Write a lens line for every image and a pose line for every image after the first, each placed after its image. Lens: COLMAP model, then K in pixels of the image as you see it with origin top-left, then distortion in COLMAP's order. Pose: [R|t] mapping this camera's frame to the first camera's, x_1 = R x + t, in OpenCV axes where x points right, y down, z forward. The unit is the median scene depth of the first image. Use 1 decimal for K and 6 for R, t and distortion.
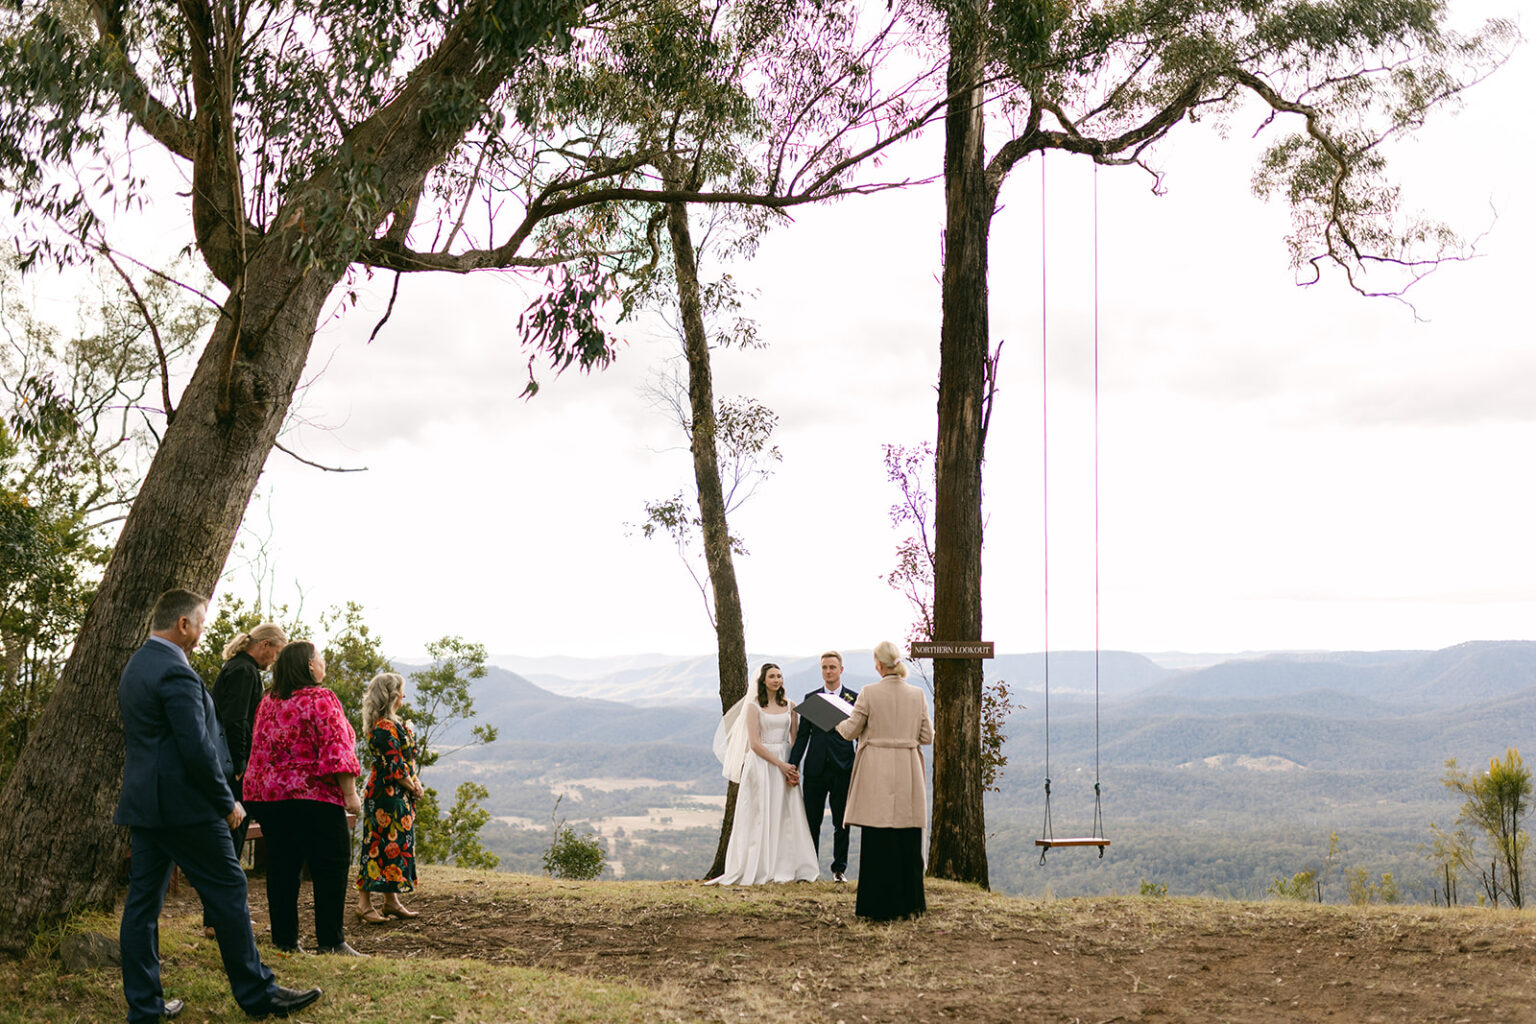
lens RADIAL K [[1515.3, 0, 768.0], [0, 1515.3, 512.0], [0, 0, 1]] dist [-0.014220, -0.010339]
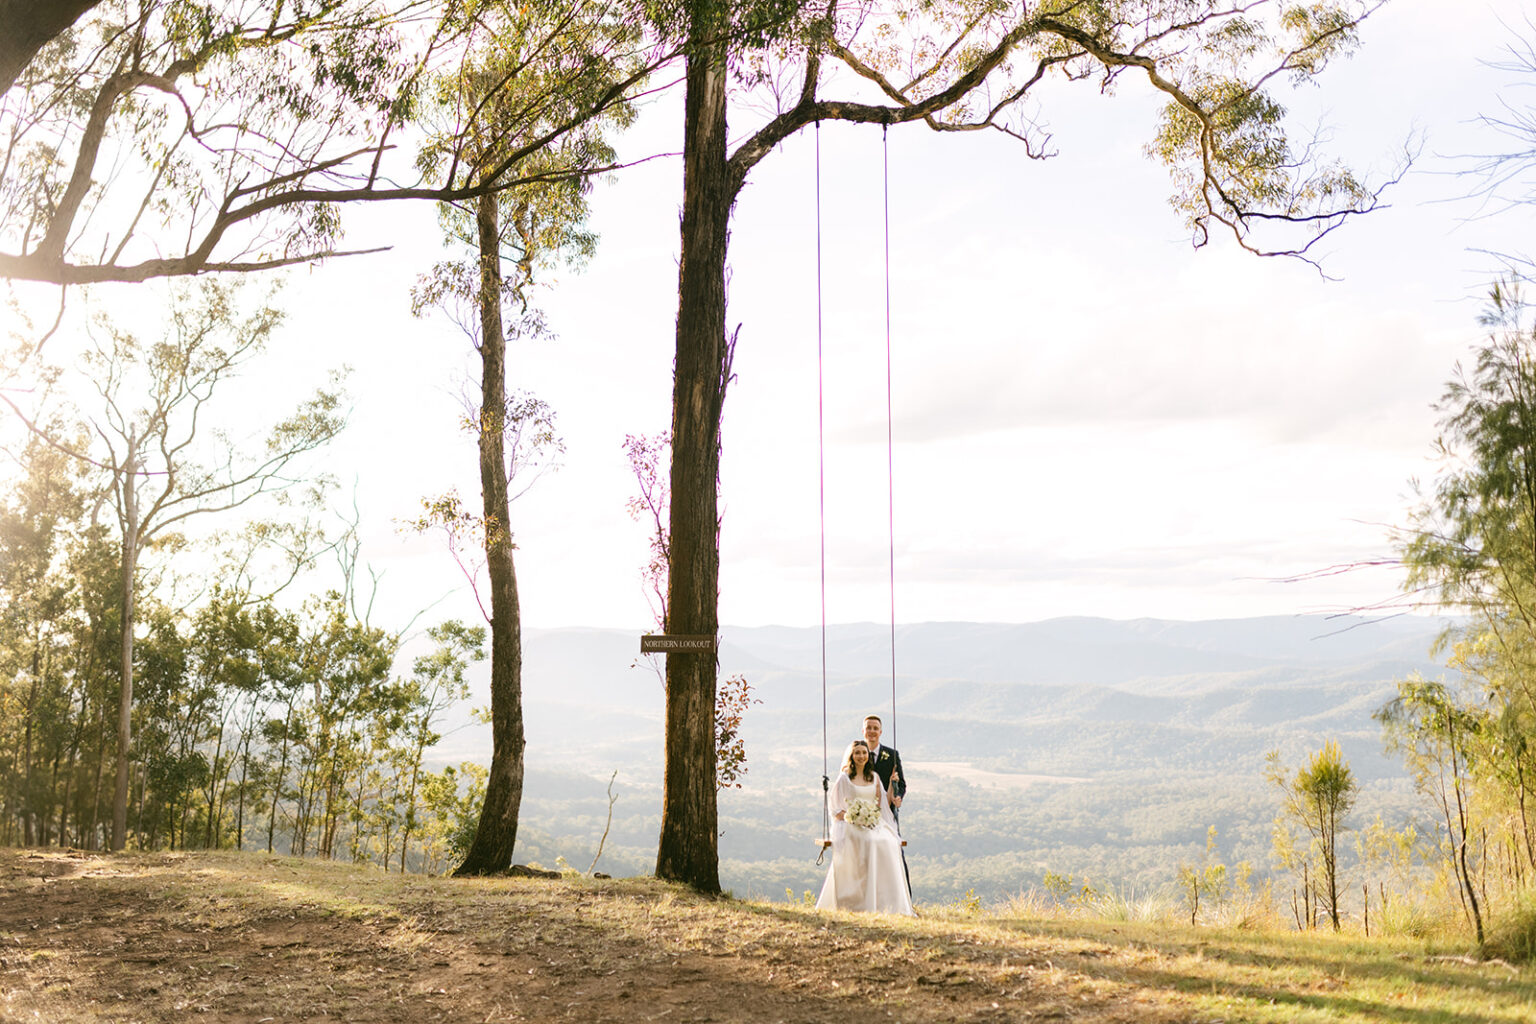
lens RADIAL K [[1486.5, 0, 768.6], [0, 1486.5, 529.8], [0, 0, 1]] dist [-0.038767, -0.005468]
pose [[0.989814, -0.019368, -0.141046, 0.298531], [0.023610, 0.999316, 0.028466, -0.008073], [0.140398, -0.031507, 0.989594, 0.058648]]
